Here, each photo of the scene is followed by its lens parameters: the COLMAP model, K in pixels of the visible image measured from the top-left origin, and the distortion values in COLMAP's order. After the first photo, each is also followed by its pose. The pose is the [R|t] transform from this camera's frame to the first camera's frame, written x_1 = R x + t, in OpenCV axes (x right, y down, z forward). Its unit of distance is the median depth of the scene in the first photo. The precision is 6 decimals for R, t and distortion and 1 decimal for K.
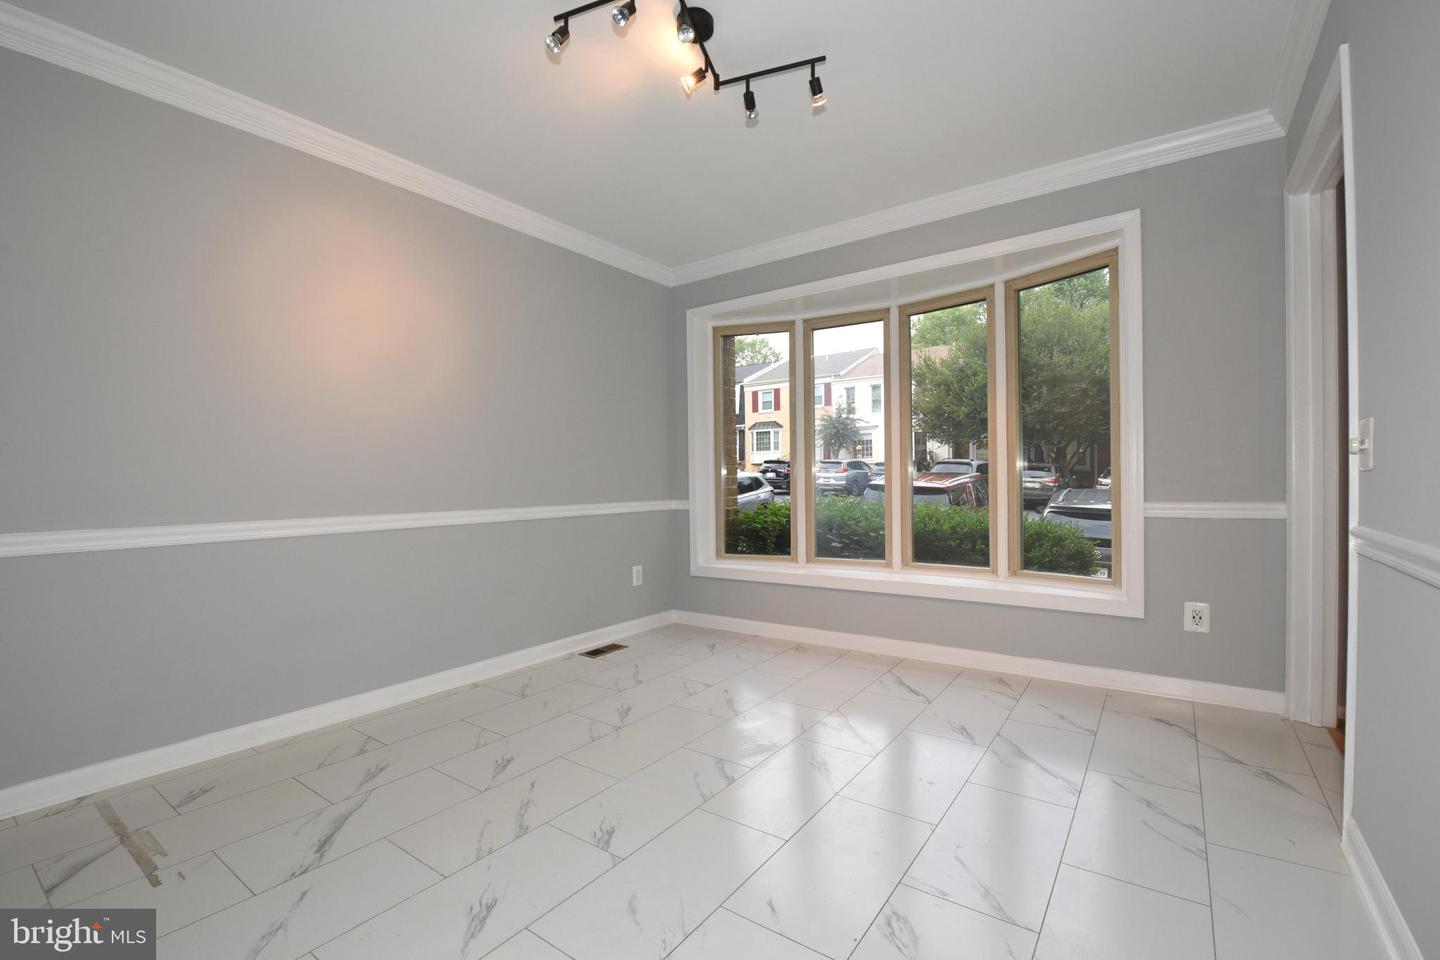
lens RADIAL K [[627.5, 0, 719.7], [0, 627.5, 485.7], [0, 0, 1]] dist [0.000425, -0.009714]
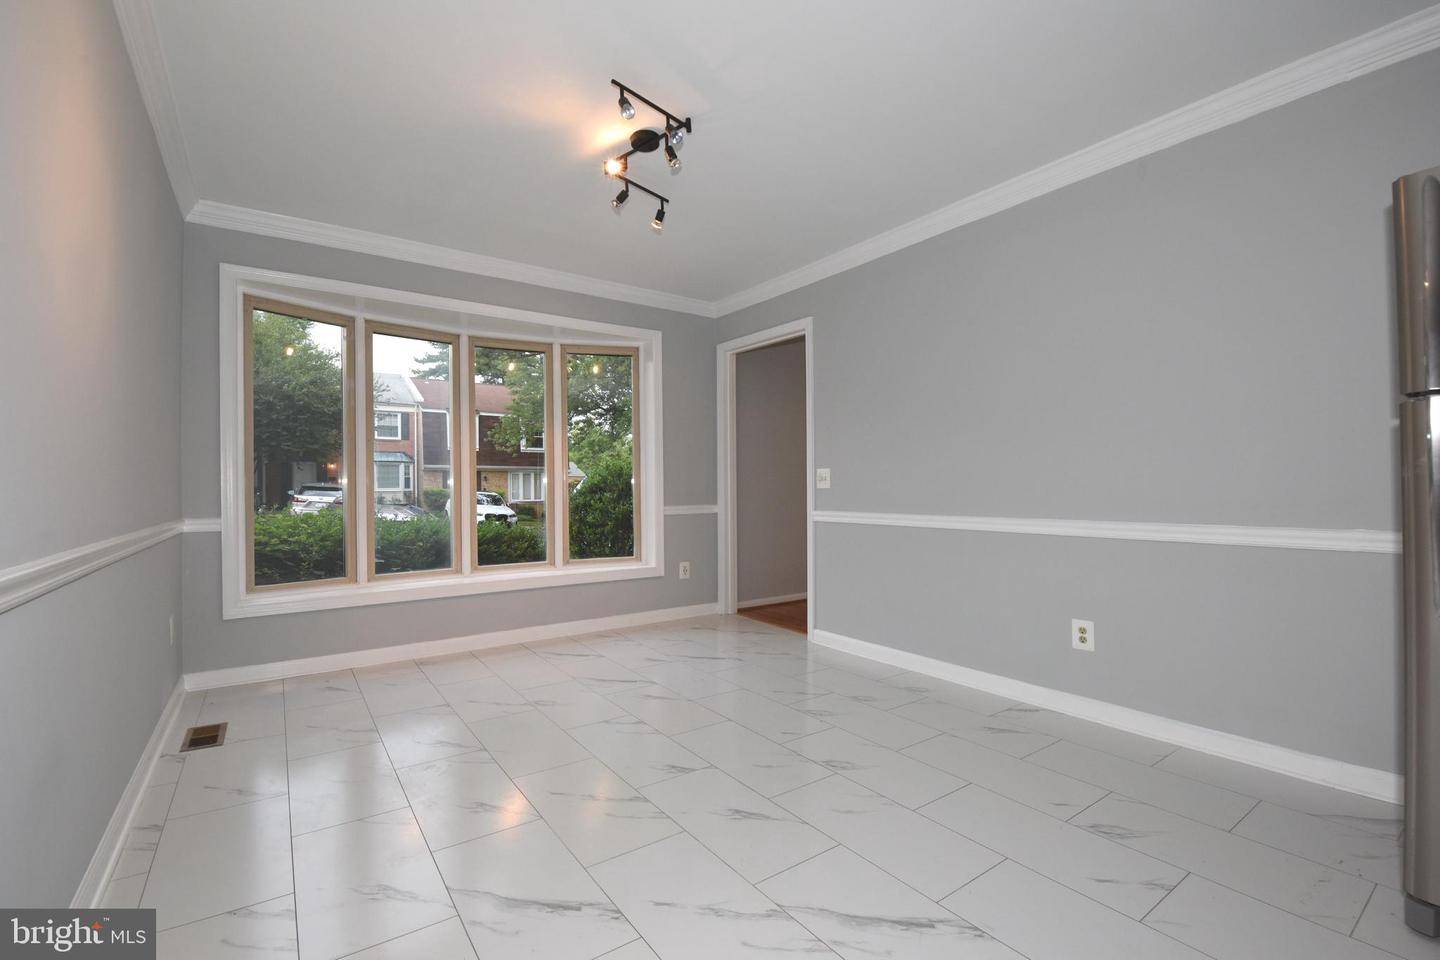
lens RADIAL K [[627.5, 0, 719.7], [0, 627.5, 485.7], [0, 0, 1]] dist [0.000425, -0.009714]
pose [[0.320570, 0.017716, 0.947059, -0.589655], [0.008757, 0.999727, -0.021666, 0.006181], [-0.947184, 0.015239, 0.320327, 0.216826]]
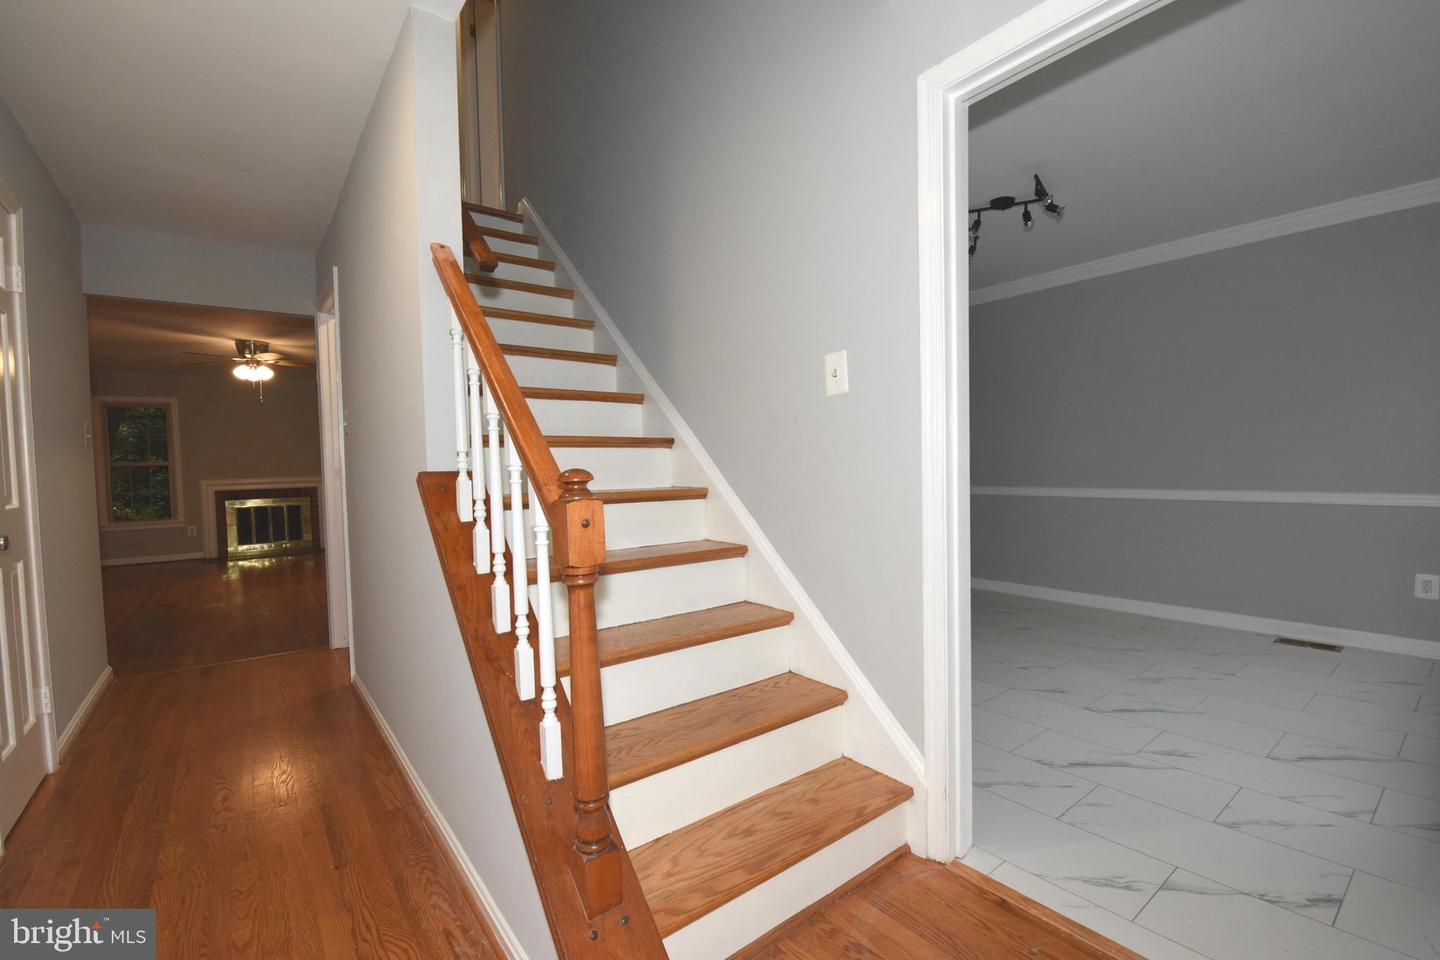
lens RADIAL K [[627.5, 0, 719.7], [0, 627.5, 485.7], [0, 0, 1]] dist [0.000425, -0.009714]
pose [[-0.289507, 0.050752, -0.955830, 0.867096], [0.017180, 0.998708, 0.047825, -0.036961], [0.957022, -0.002575, -0.290005, 0.372427]]
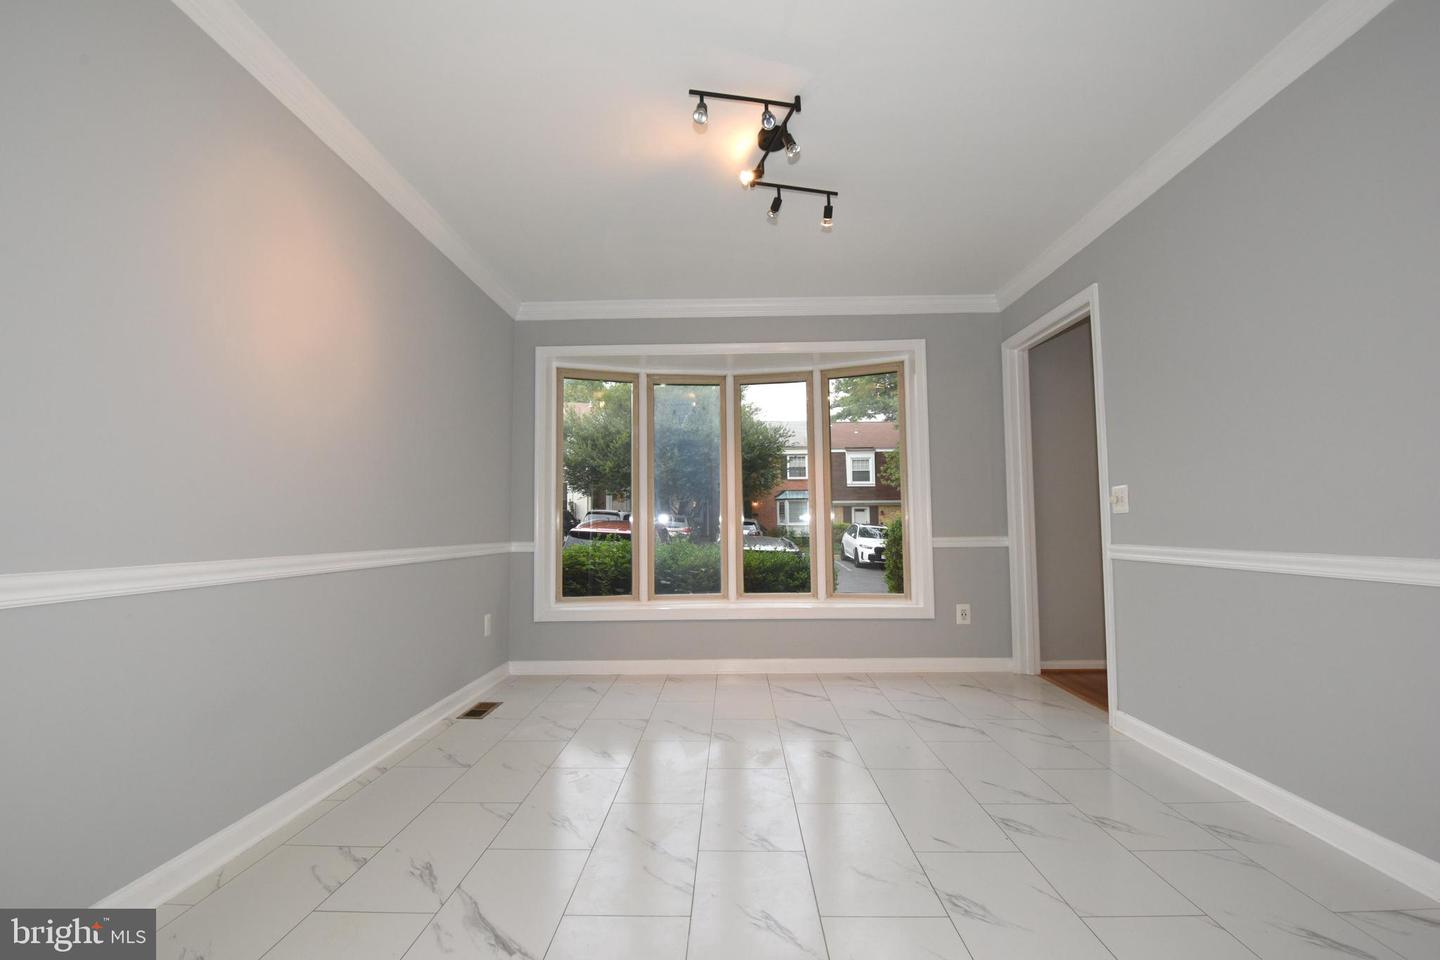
lens RADIAL K [[627.5, 0, 719.7], [0, 627.5, 485.7], [0, 0, 1]] dist [0.000425, -0.009714]
pose [[0.823792, 0.044355, 0.565154, -0.379059], [0.001272, 0.996787, -0.080085, 0.015470], [-0.566890, 0.066692, 0.821089, 0.051777]]
